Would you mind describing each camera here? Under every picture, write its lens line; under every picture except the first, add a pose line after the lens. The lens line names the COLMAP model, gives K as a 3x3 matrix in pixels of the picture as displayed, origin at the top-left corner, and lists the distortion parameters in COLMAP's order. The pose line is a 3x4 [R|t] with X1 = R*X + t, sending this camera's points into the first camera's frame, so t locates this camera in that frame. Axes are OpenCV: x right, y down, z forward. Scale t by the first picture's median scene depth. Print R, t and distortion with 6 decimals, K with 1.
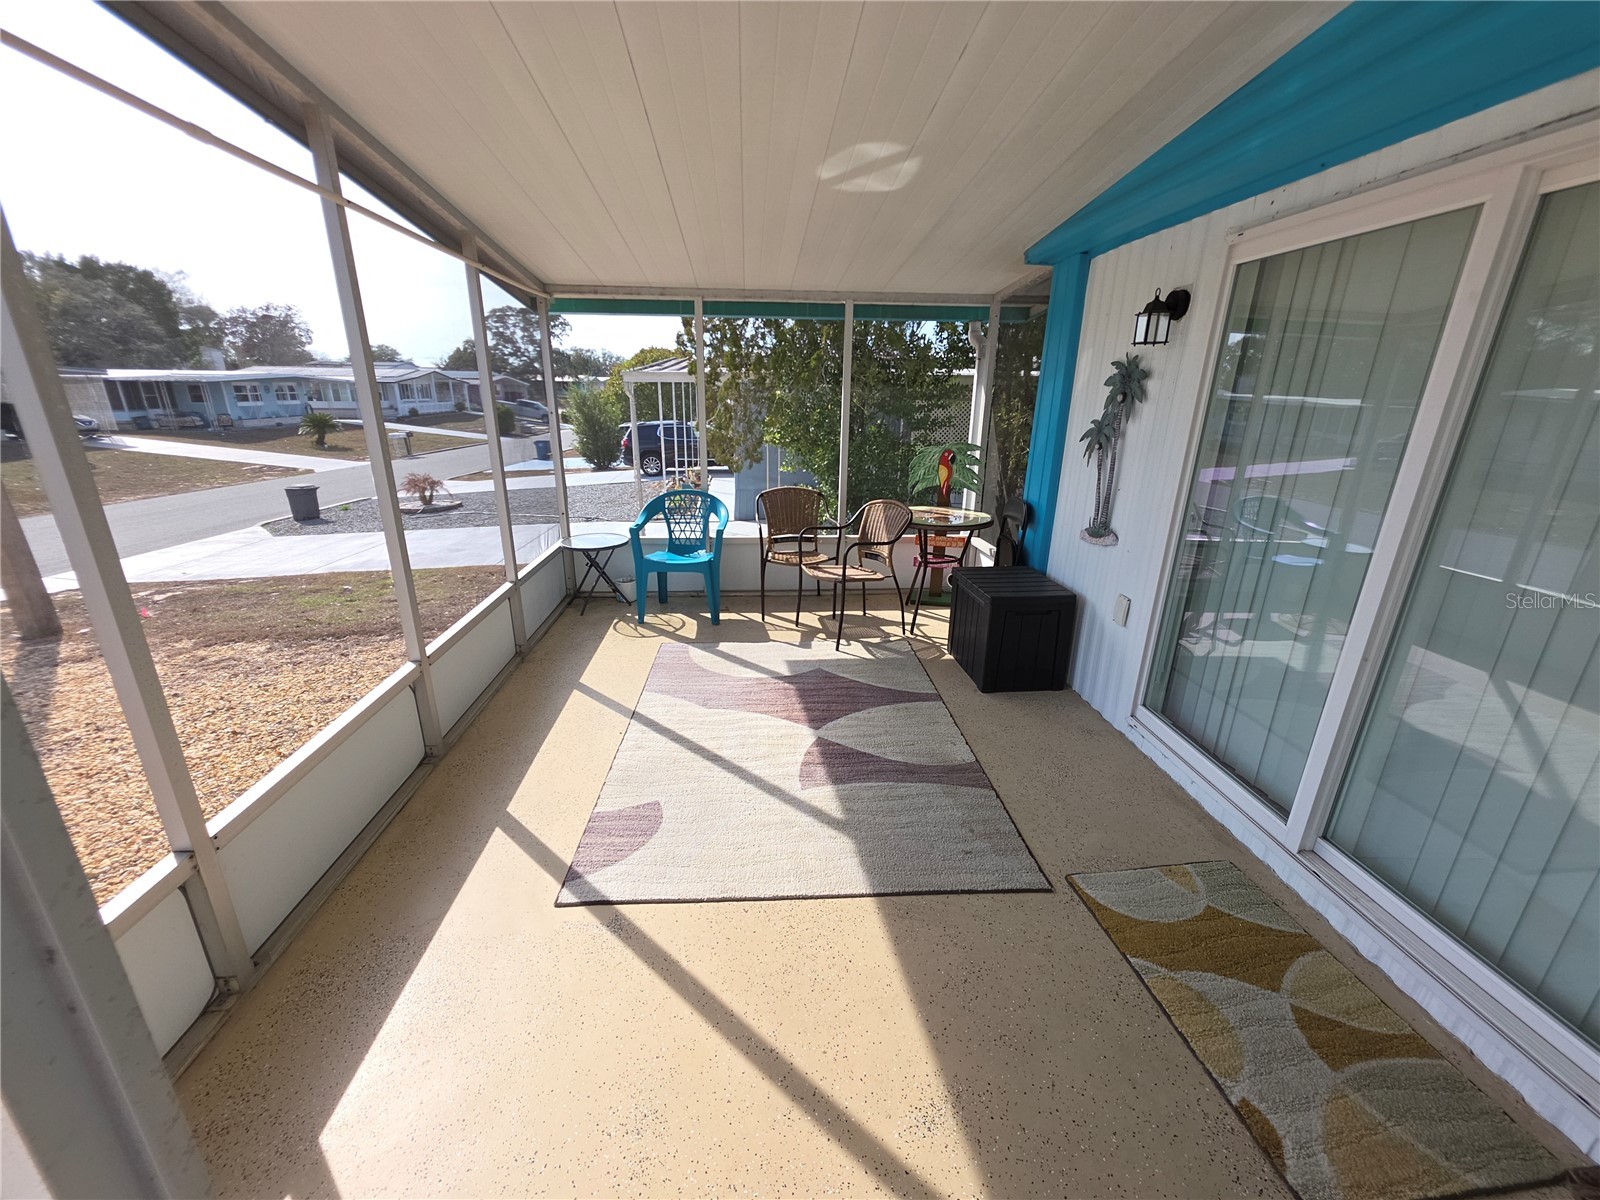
lens RADIAL K [[638.7, 0, 796.3], [0, 638.7, 601.7], [0, 0, 1]] dist [0.001061, 0.000281]
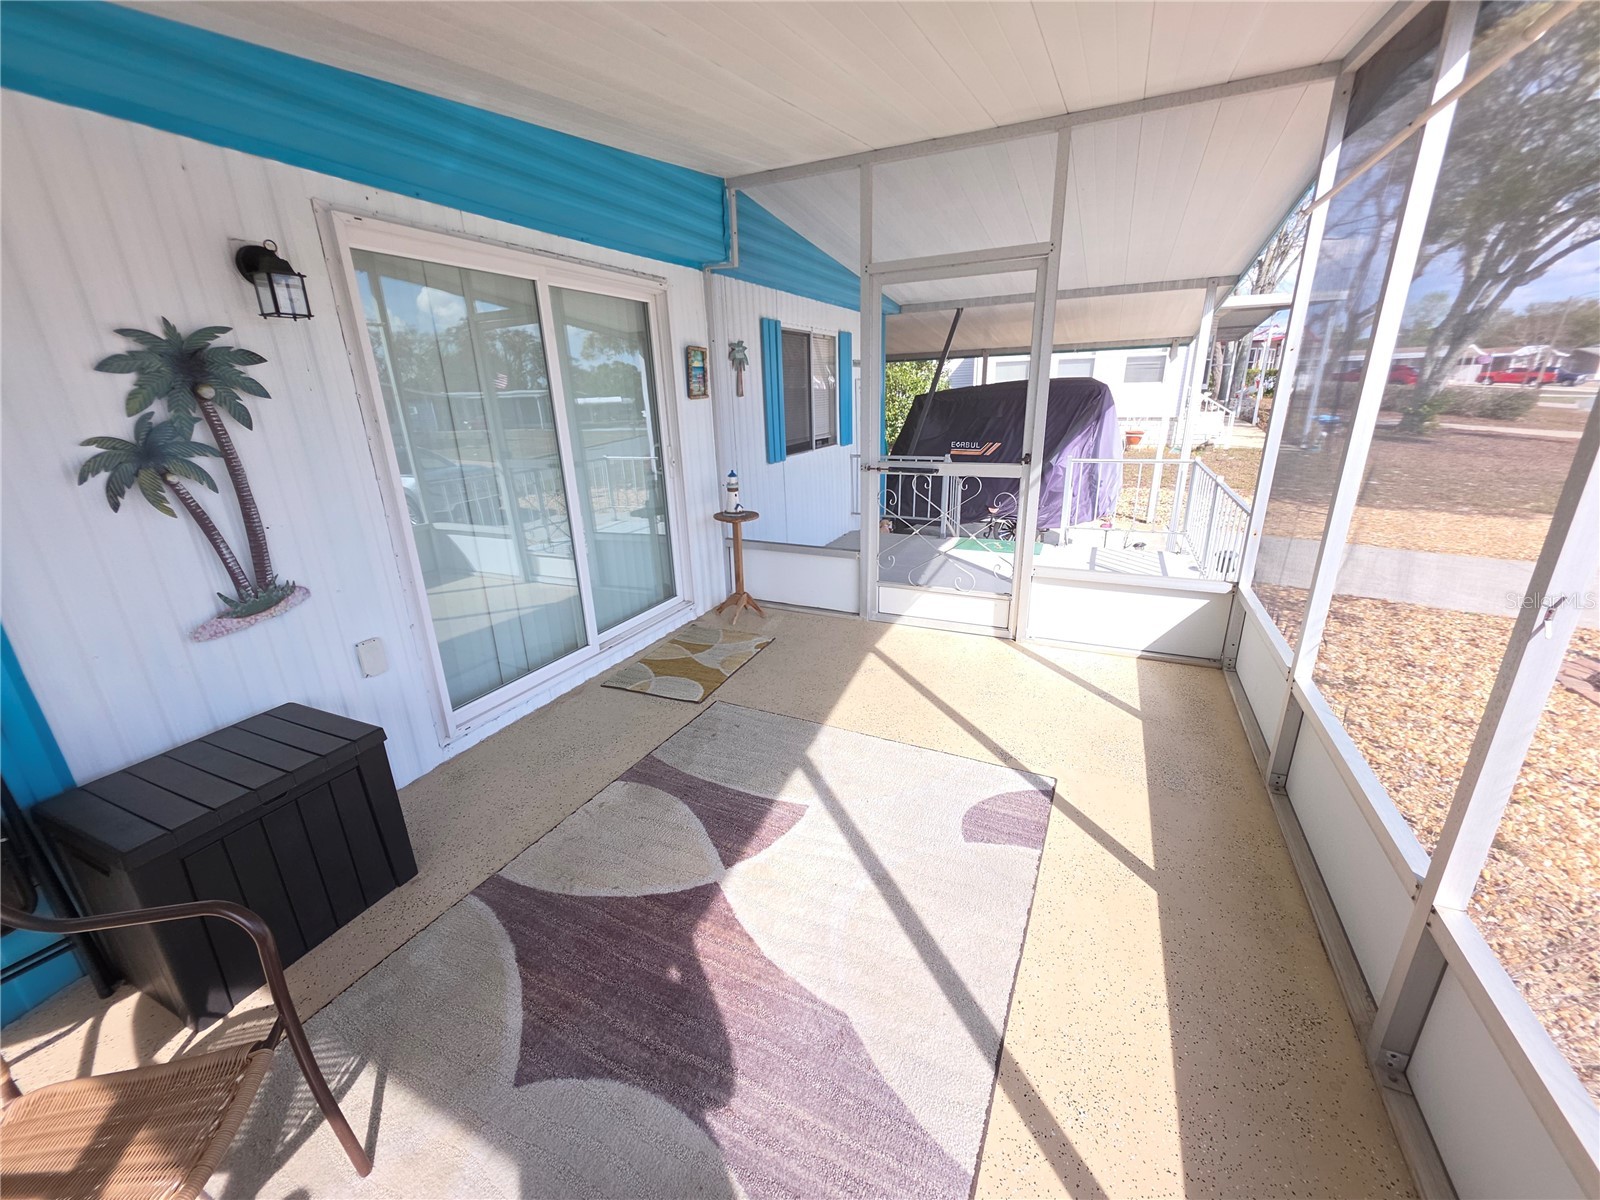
lens RADIAL K [[638.7, 0, 796.3], [0, 638.7, 601.7], [0, 0, 1]] dist [0.001061, 0.000281]
pose [[-0.871418, -0.139950, 0.470154, -0.026255], [0.172674, 0.809583, 0.561034, -0.033174], [-0.459145, 0.570079, -0.681319, 0.104973]]
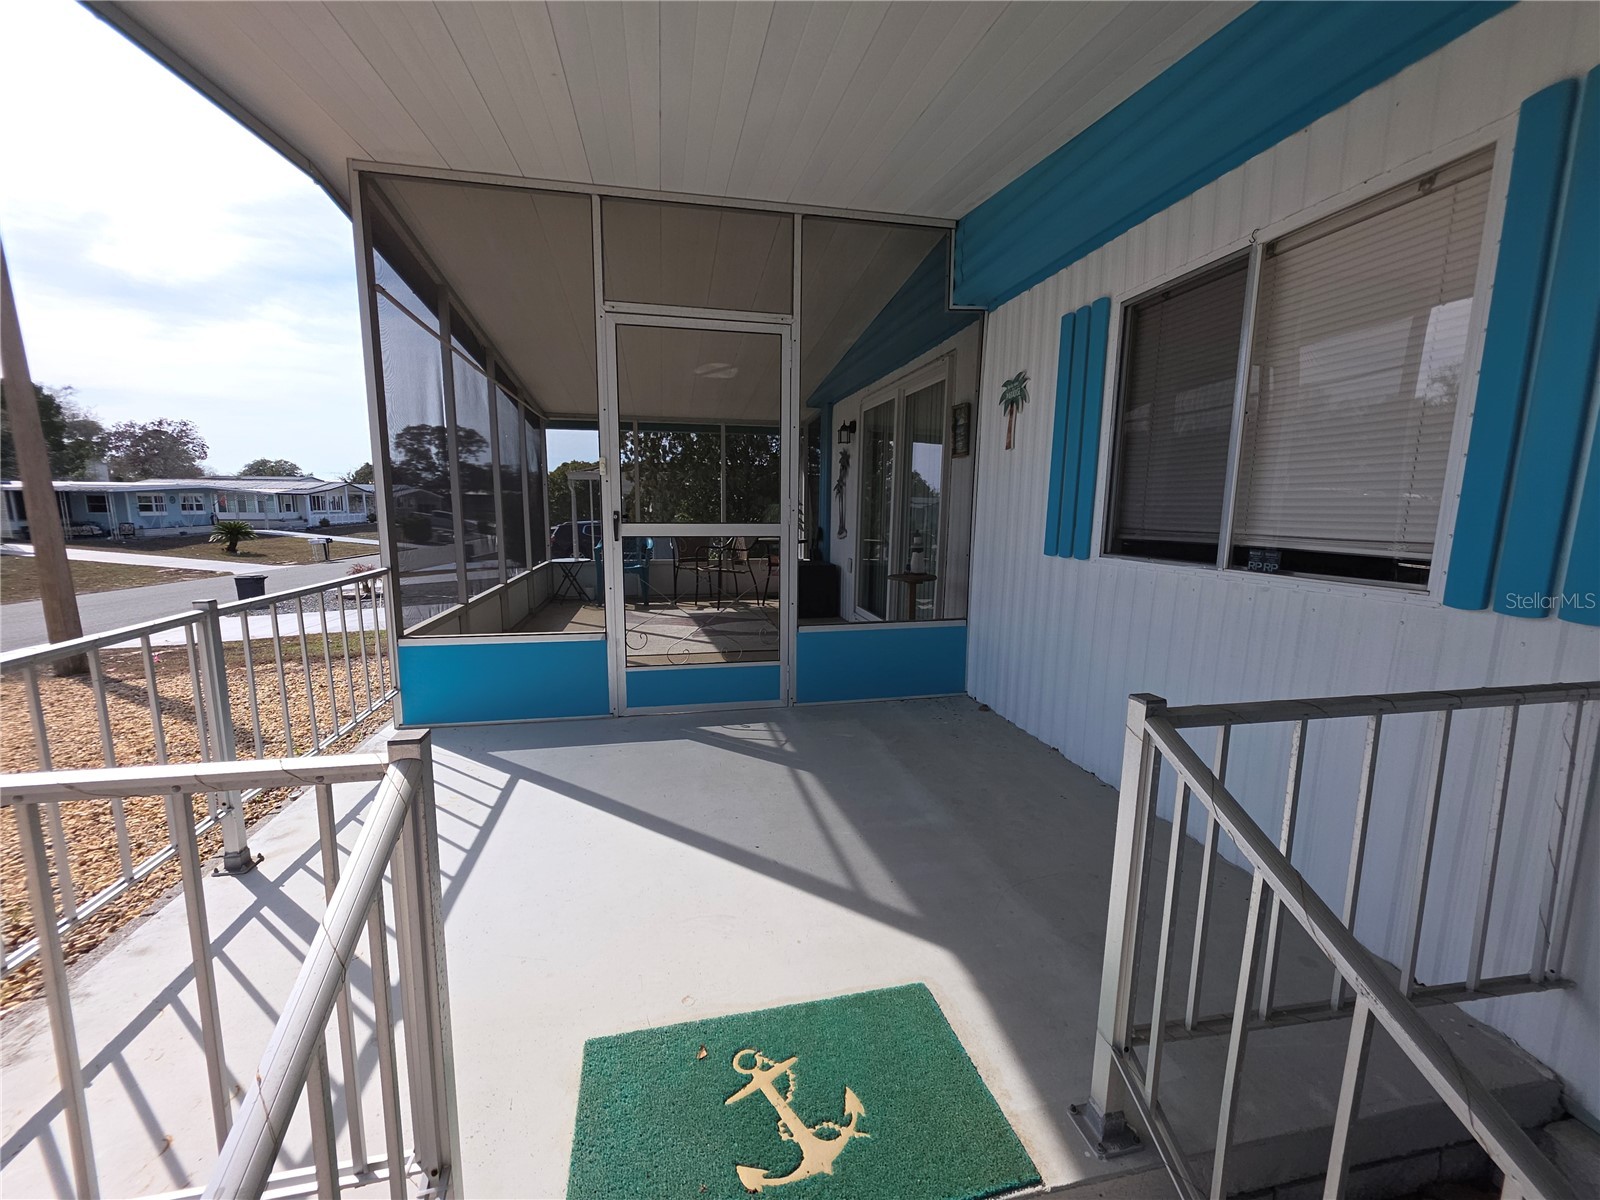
lens RADIAL K [[638.7, 0, 796.3], [0, 638.7, 601.7], [0, 0, 1]] dist [0.001061, 0.000281]
pose [[0.991384, -0.023578, 0.128849, 0.005562], [0.044825, 0.985344, -0.164583, 0.038282], [-0.123080, 0.168940, 0.977911, -0.081507]]
